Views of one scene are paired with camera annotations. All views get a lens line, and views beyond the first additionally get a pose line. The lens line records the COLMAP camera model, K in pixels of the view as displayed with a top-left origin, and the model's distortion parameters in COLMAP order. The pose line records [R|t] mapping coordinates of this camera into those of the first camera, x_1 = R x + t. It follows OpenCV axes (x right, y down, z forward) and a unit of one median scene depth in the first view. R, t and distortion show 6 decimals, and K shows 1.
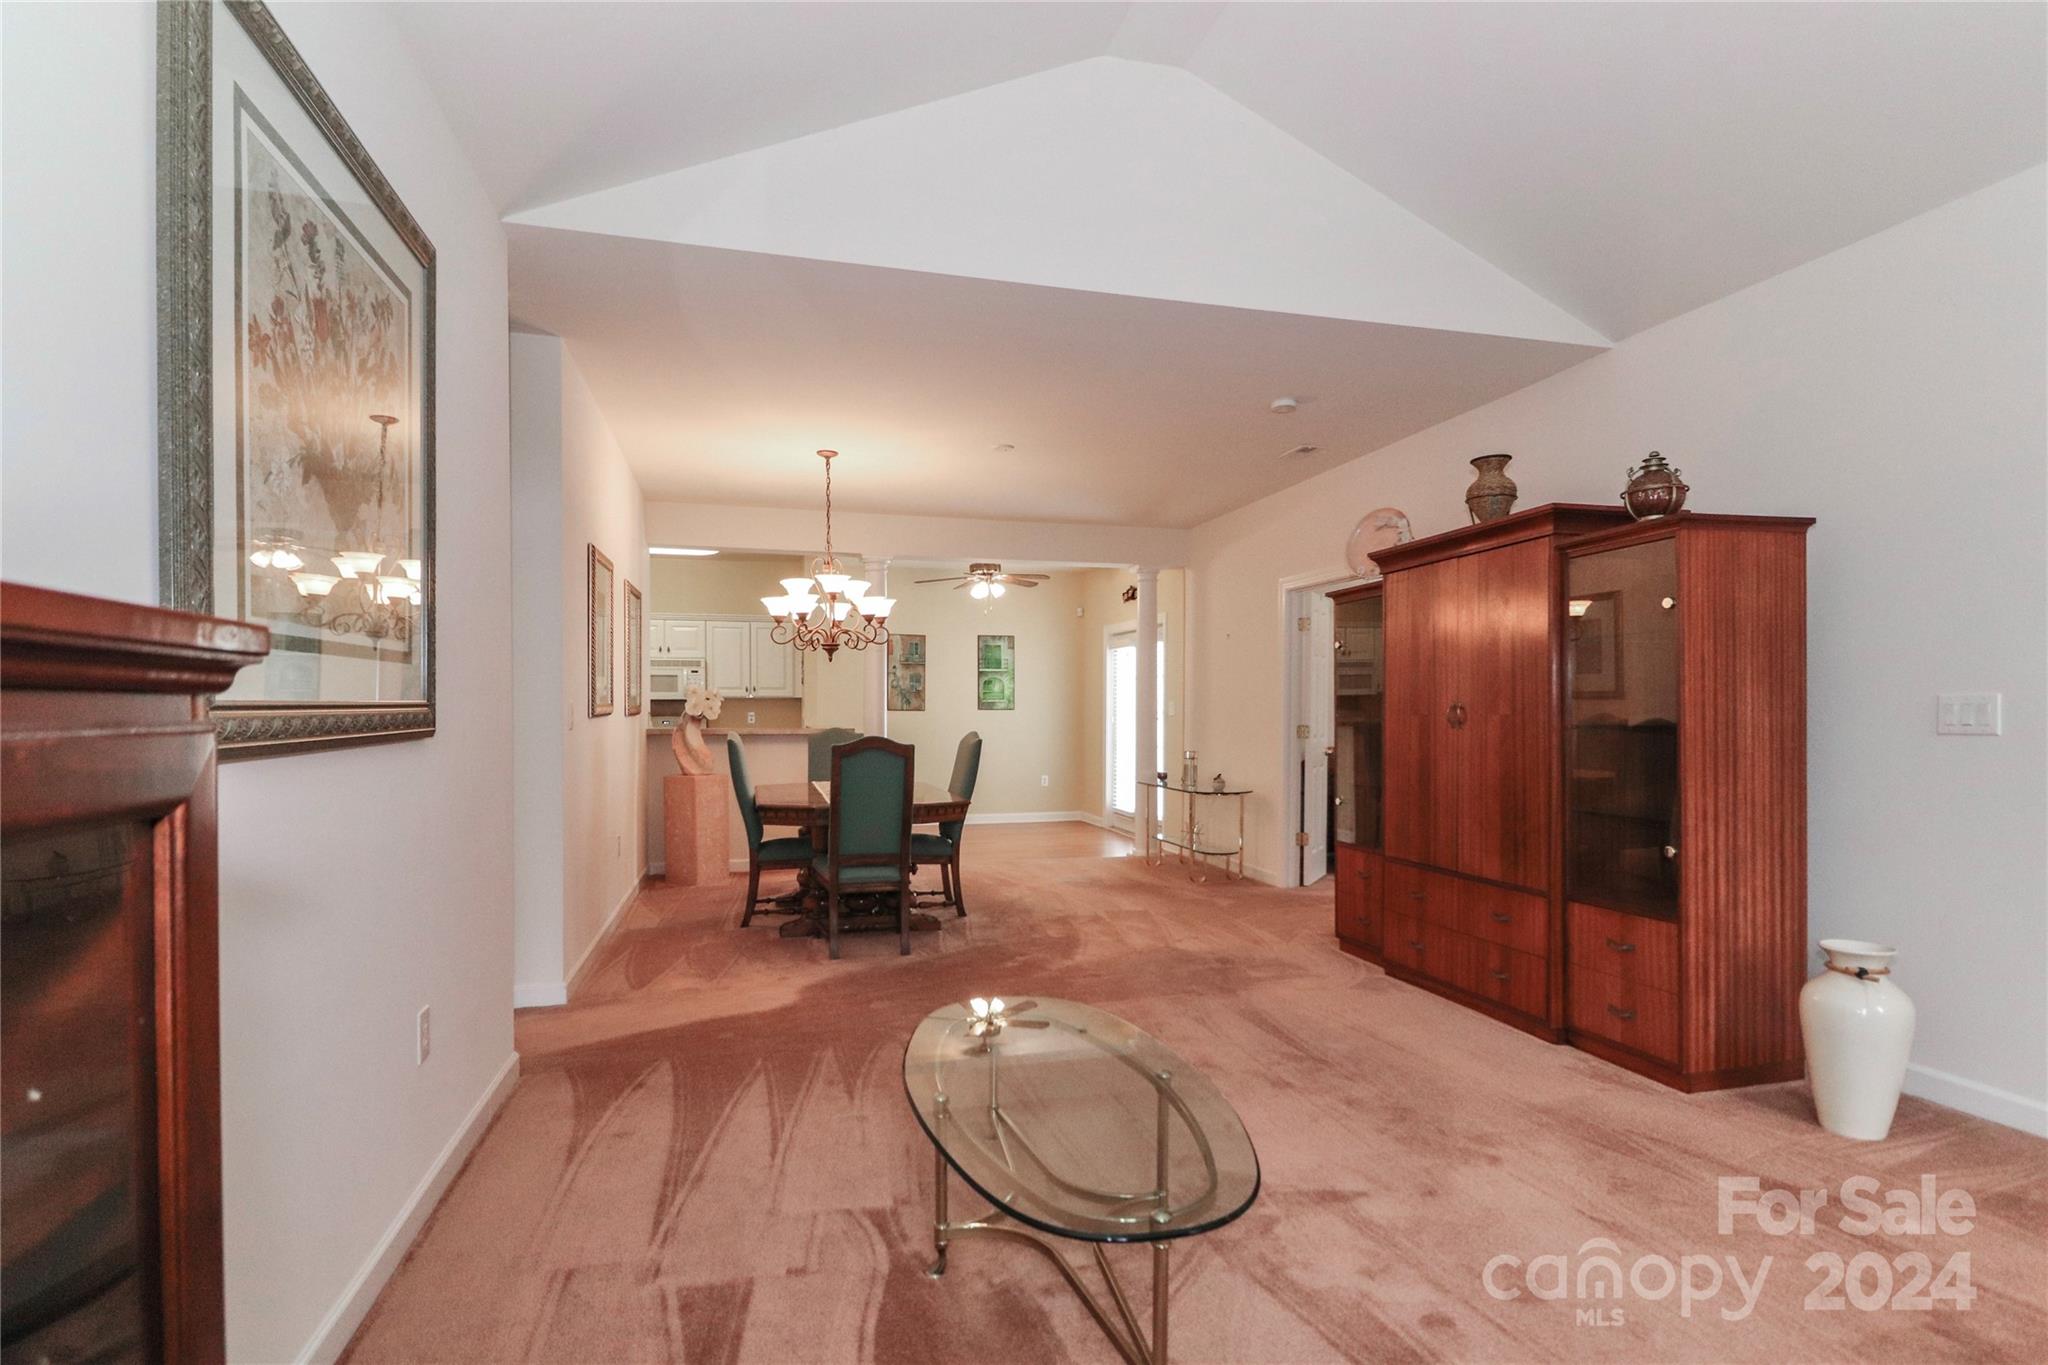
lens RADIAL K [[1002.1, 0, 1034.8], [0, 1002.1, 715.2], [0, 0, 1]] dist [0.000943, 0.000007]
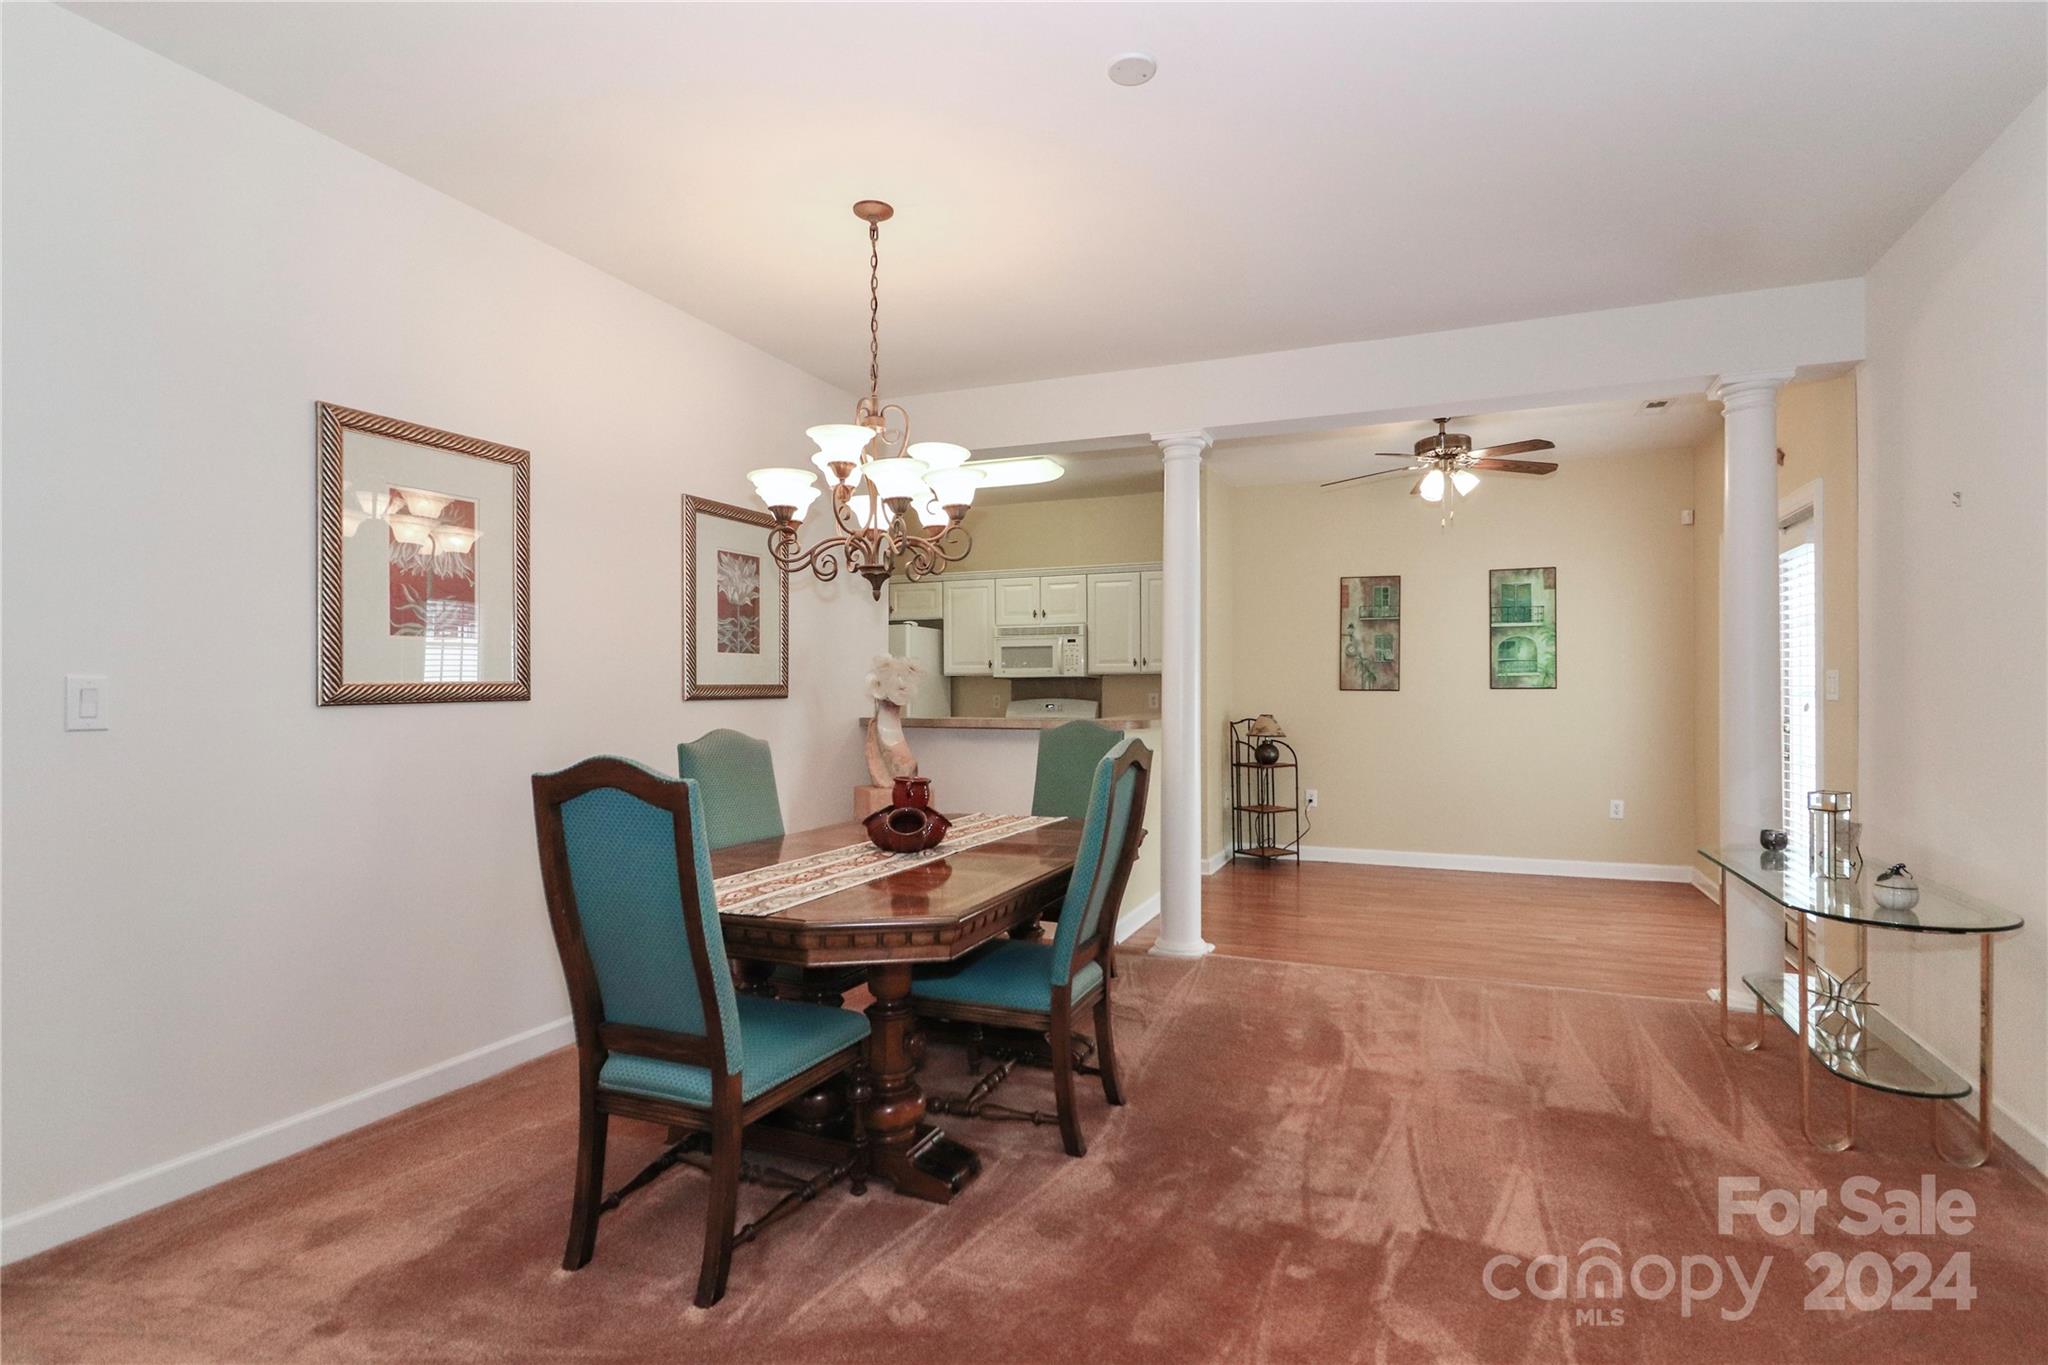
lens RADIAL K [[988.2, 0, 1050.9], [0, 988.2, 686.4], [0, 0, 1]] dist [0.001333, -0.000137]
pose [[0.794927, -0.003791, -0.606694, 0.118324], [-0.000737, 0.999974, -0.007214, -0.002820], [0.606705, 0.006182, 0.794903, 0.404182]]
